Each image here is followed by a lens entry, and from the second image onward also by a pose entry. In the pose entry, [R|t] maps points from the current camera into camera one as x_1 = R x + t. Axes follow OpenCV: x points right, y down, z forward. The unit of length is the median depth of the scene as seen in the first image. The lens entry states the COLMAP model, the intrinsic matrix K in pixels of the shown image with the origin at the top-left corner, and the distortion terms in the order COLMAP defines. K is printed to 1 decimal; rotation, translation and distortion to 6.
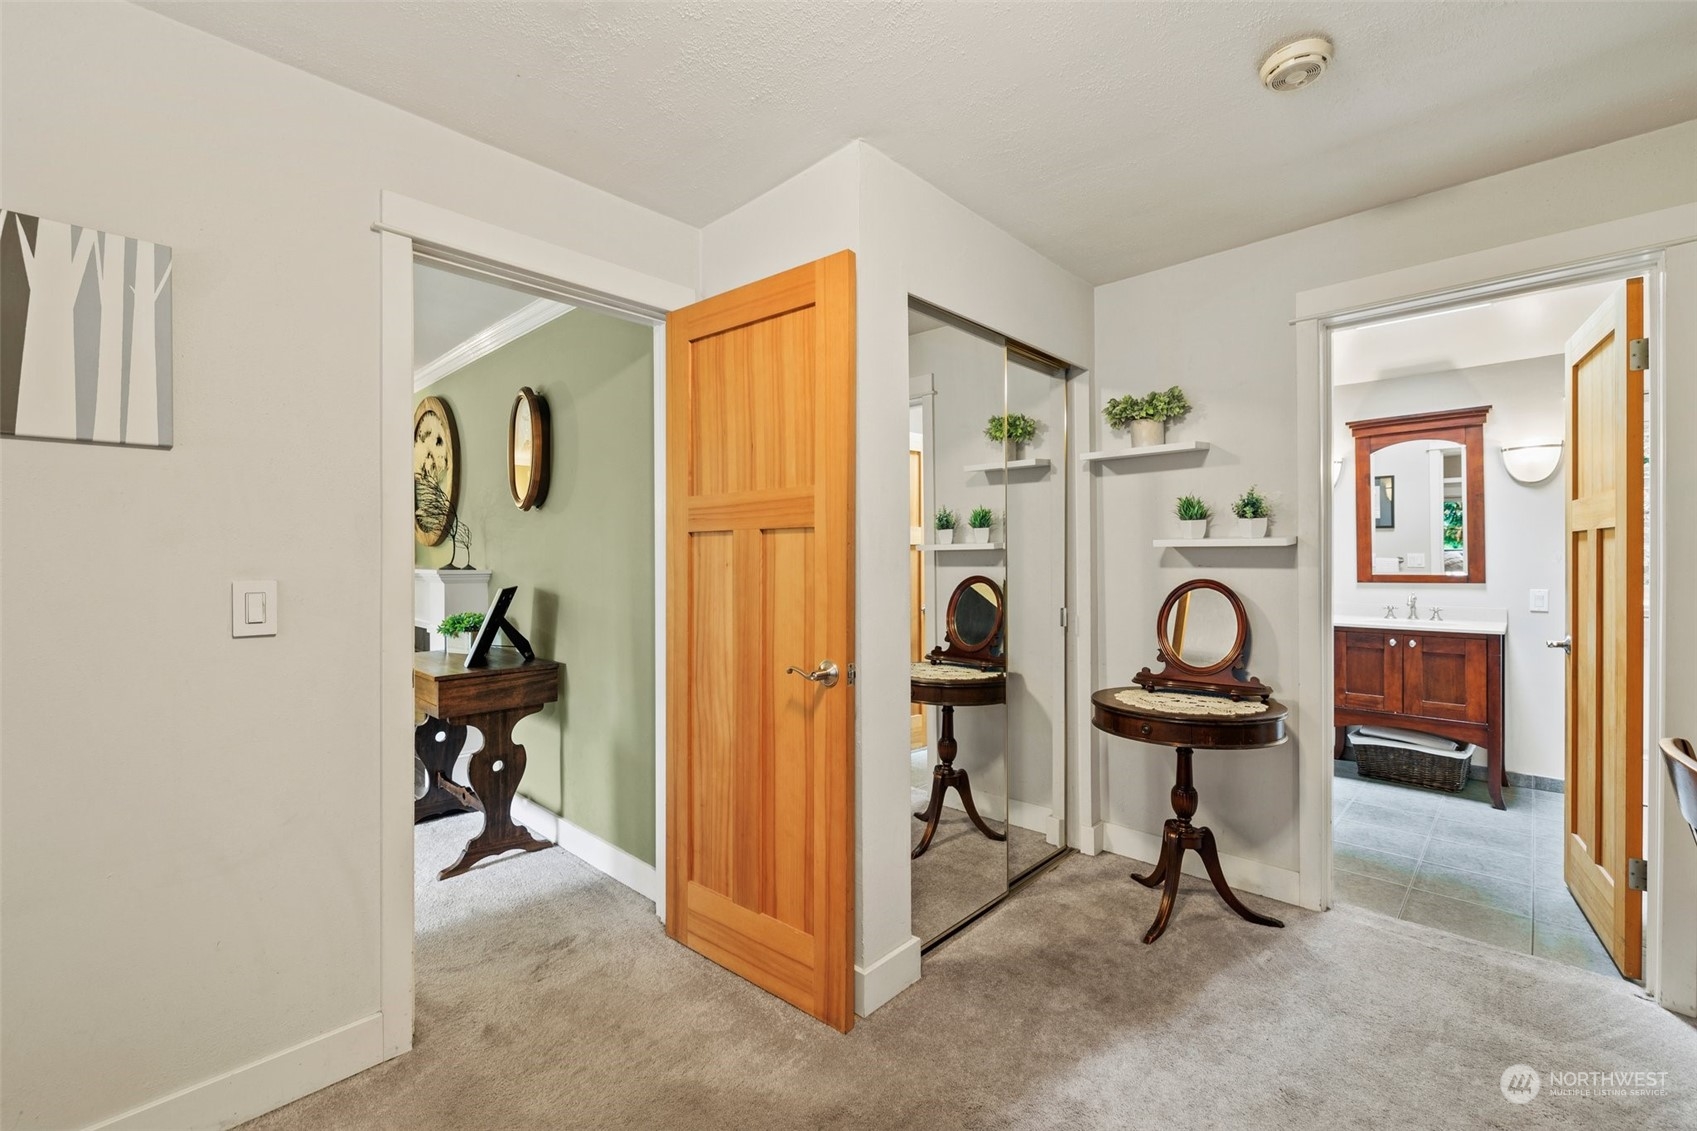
lens RADIAL K [[713.3, 0, 848.0], [0, 713.3, 562.5], [0, 0, 1]] dist [-0.000006, -0.000705]
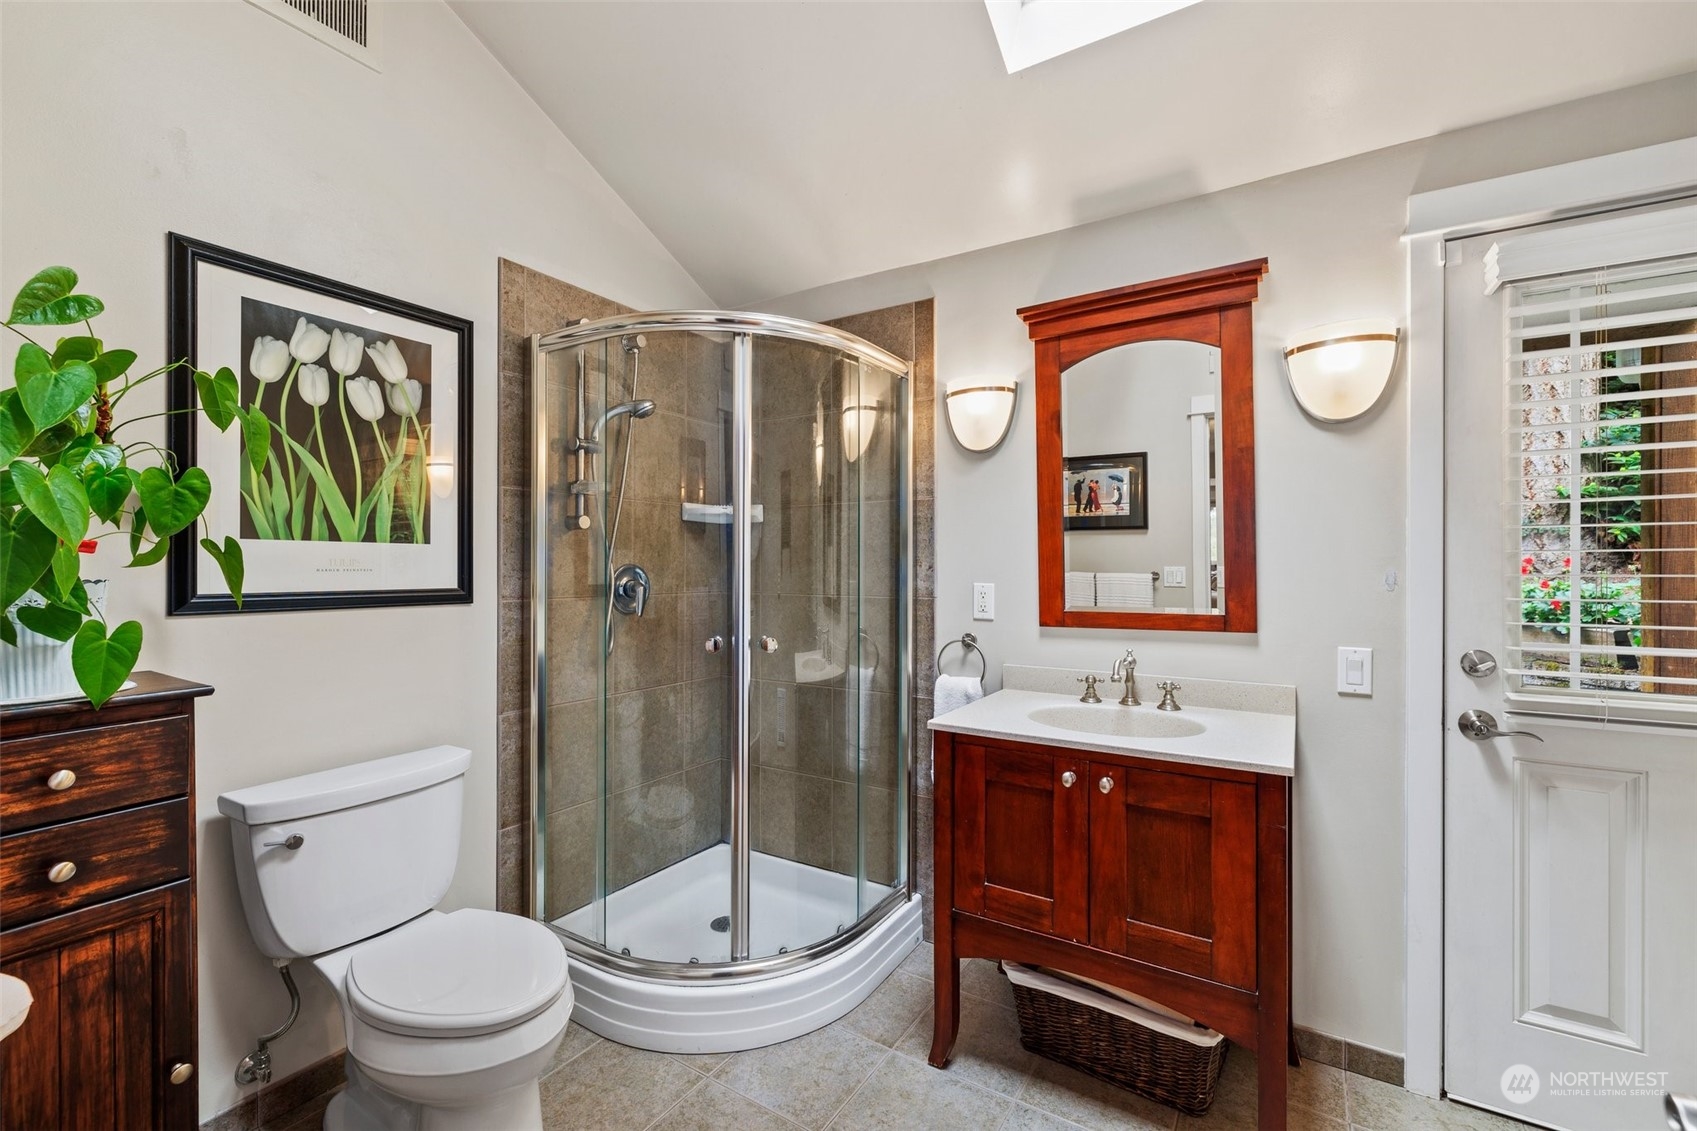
lens RADIAL K [[713.3, 0, 849.0], [0, 713.3, 565.0], [0, 0, 1]] dist [-0.000006, -0.000705]
pose [[0.980761, 0.000705, 0.195212, 0.540864], [-0.000139, 0.999996, -0.002914, -0.015809], [-0.195213, 0.002831, 0.980757, 0.593244]]
